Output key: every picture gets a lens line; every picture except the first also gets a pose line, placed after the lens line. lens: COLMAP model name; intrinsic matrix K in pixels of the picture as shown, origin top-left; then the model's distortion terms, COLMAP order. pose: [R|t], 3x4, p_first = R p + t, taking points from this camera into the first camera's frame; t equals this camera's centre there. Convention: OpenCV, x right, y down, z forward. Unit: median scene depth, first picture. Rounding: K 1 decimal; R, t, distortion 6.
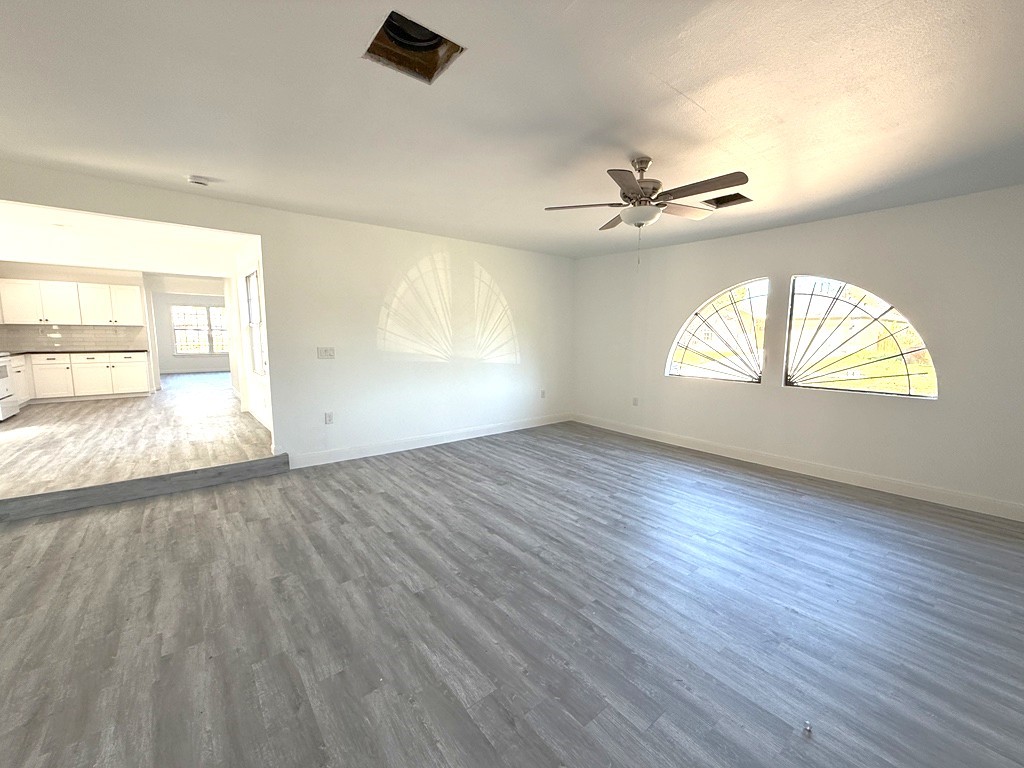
lens RADIAL K [[410.0, 0, 512.0], [0, 410.0, 384.0], [0, 0, 1]] dist [0.001164, 0.000605]
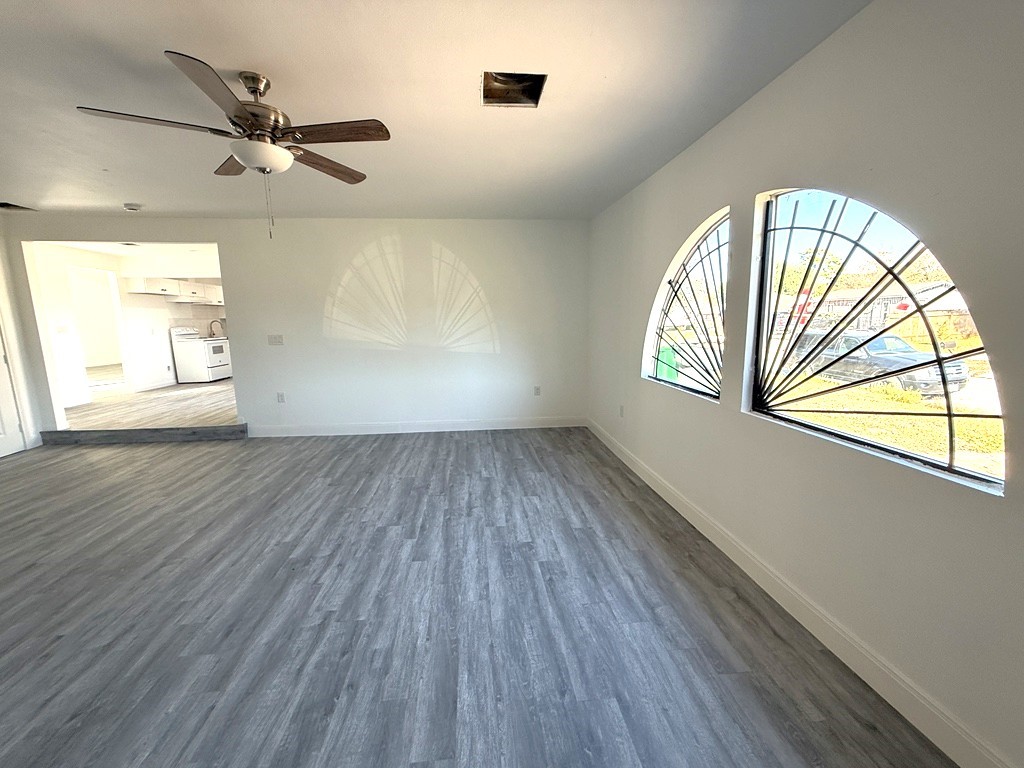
lens RADIAL K [[410.0, 0, 512.0], [0, 410.0, 384.0], [0, 0, 1]] dist [0.001164, 0.000605]
pose [[0.834132, 0.068201, -0.547332, 0.685807], [-0.047262, 0.997514, 0.052270, -0.042169], [0.549536, -0.017732, 0.835282, 0.388397]]
